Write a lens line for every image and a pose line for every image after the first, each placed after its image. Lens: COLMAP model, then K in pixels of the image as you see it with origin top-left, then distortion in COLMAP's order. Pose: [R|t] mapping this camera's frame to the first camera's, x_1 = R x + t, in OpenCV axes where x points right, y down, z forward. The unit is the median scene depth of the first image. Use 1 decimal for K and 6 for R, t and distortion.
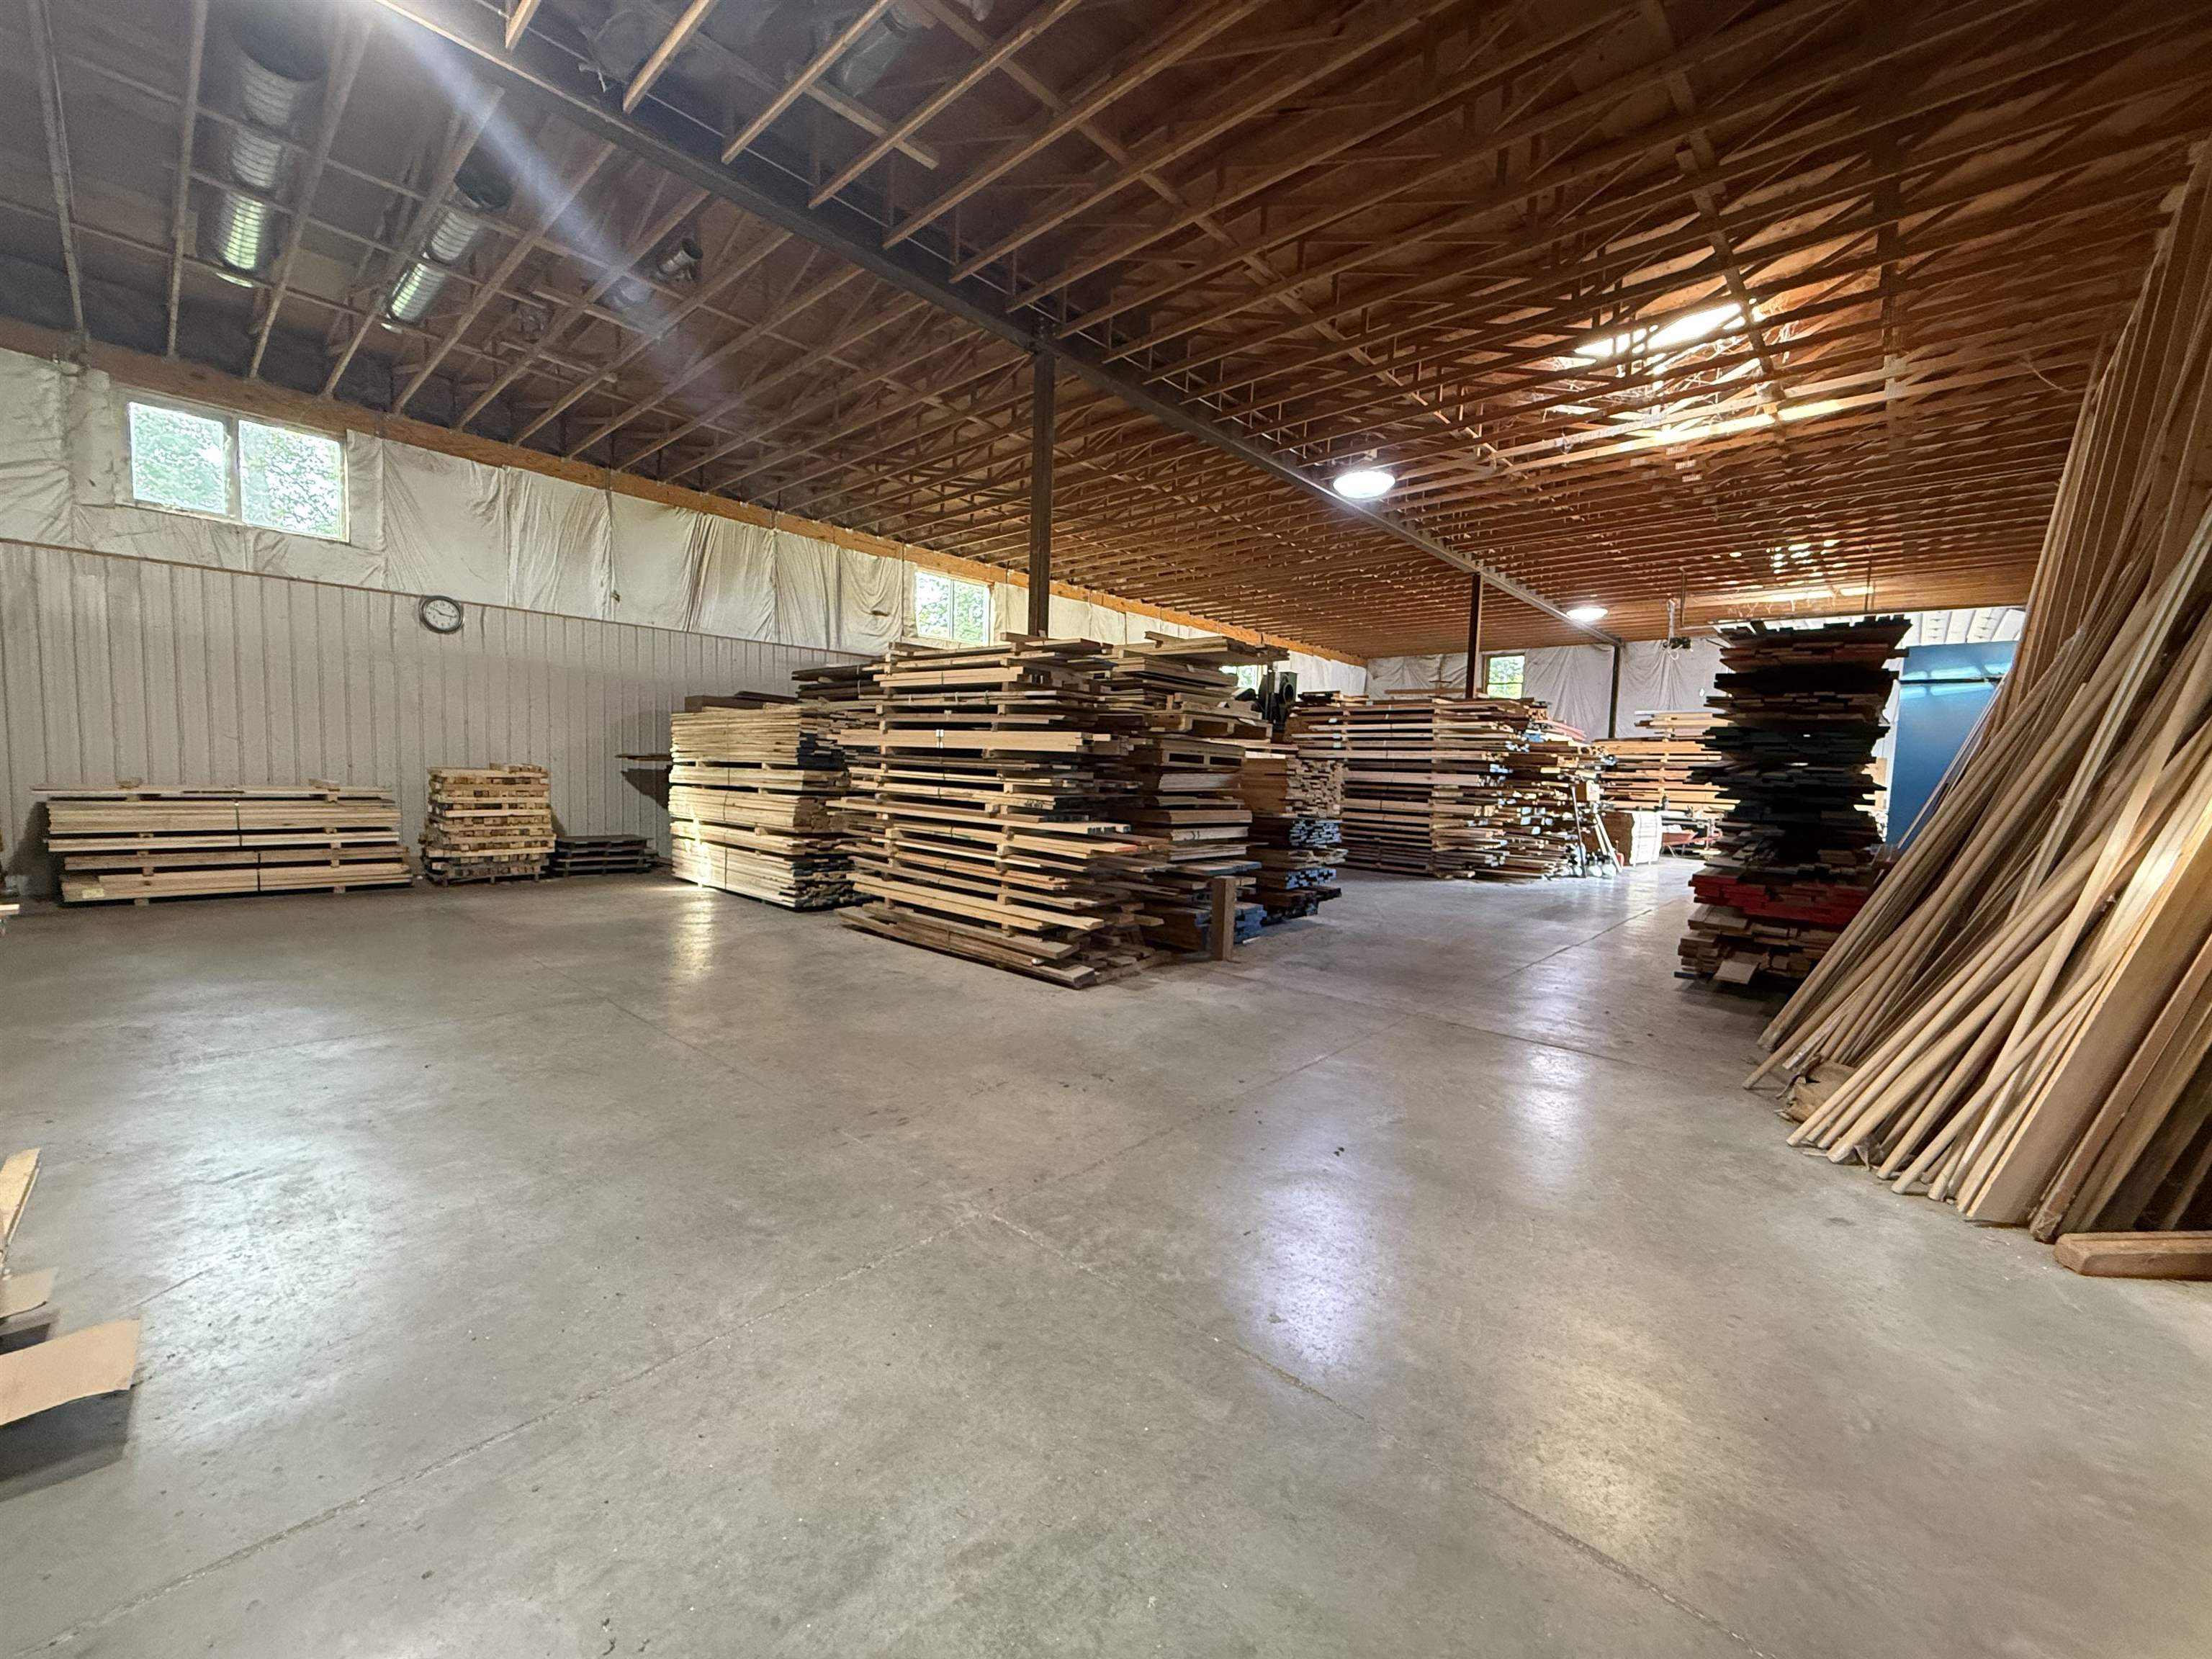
lens RADIAL K [[882.2, 0, 1100.1], [0, 882.2, 830.7], [0, 0, 1]] dist [0.000622, 0.000113]
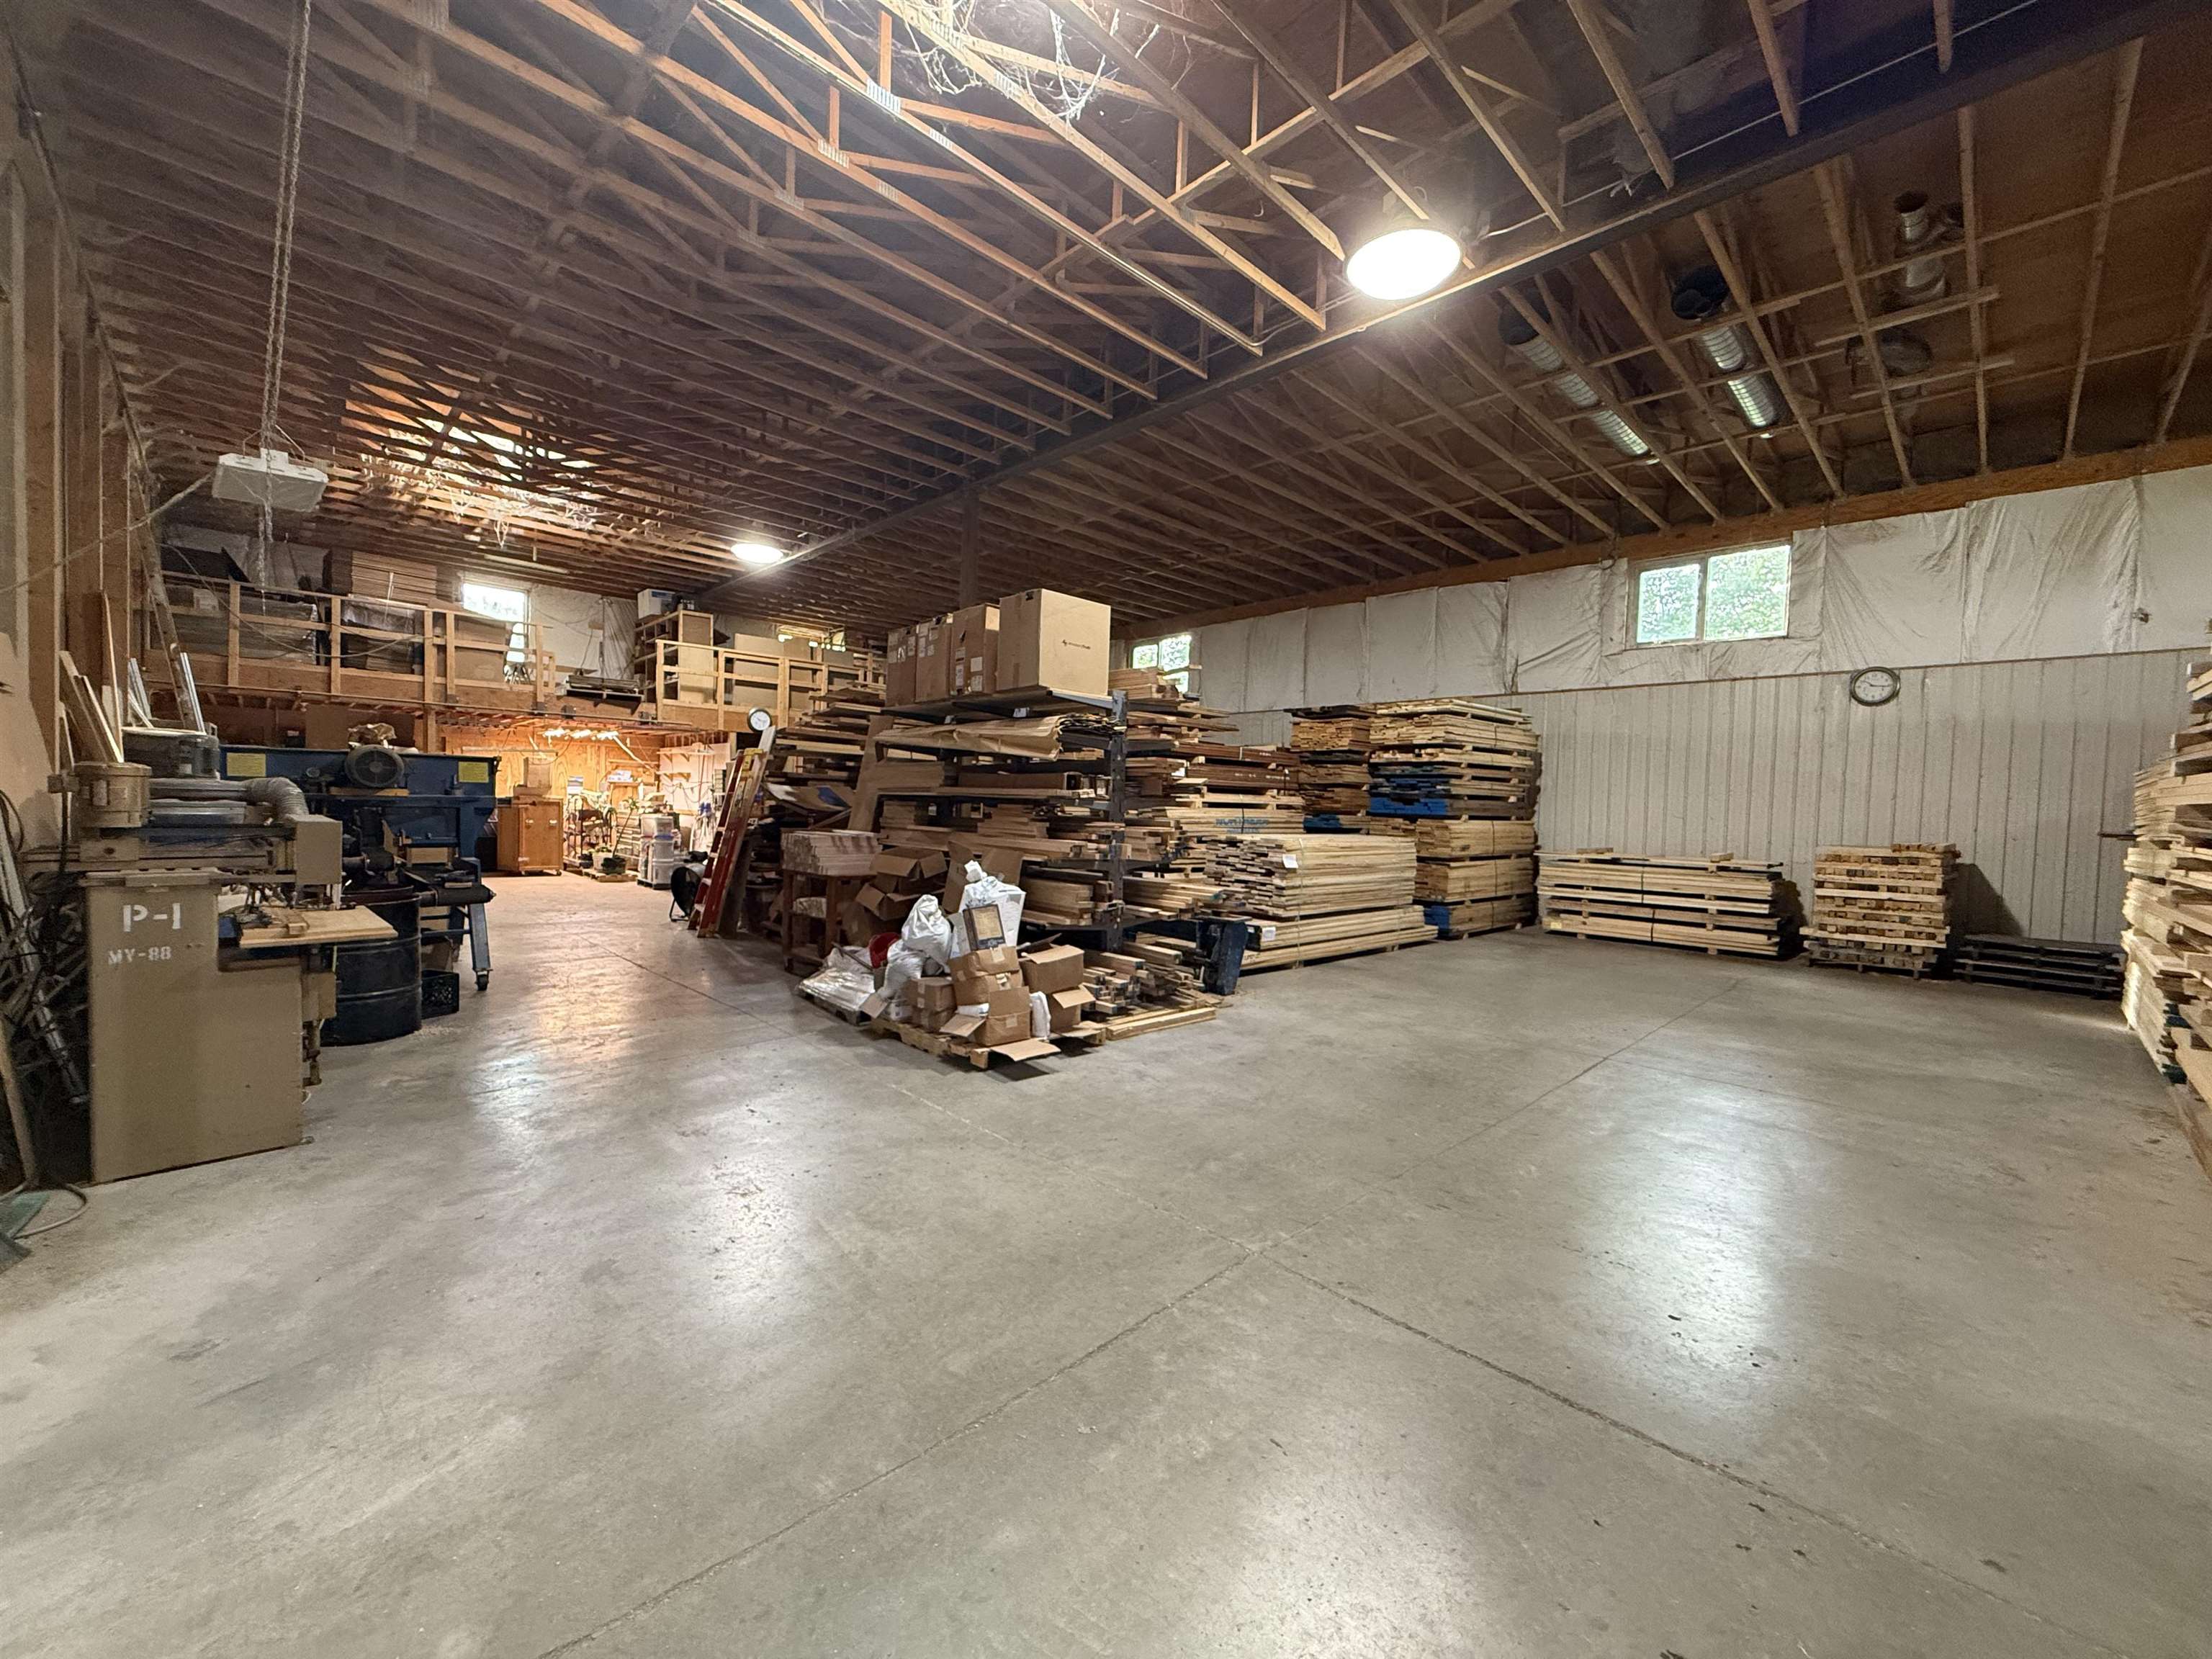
lens RADIAL K [[882.2, 0, 1096.5], [0, 882.2, 827.7], [0, 0, 1]] dist [0.000622, 0.000113]
pose [[-0.057727, -0.007560, -0.998304, 0.274390], [-0.099263, 0.995060, -0.001795, -0.008396], [0.993385, 0.098991, -0.058192, 0.258103]]
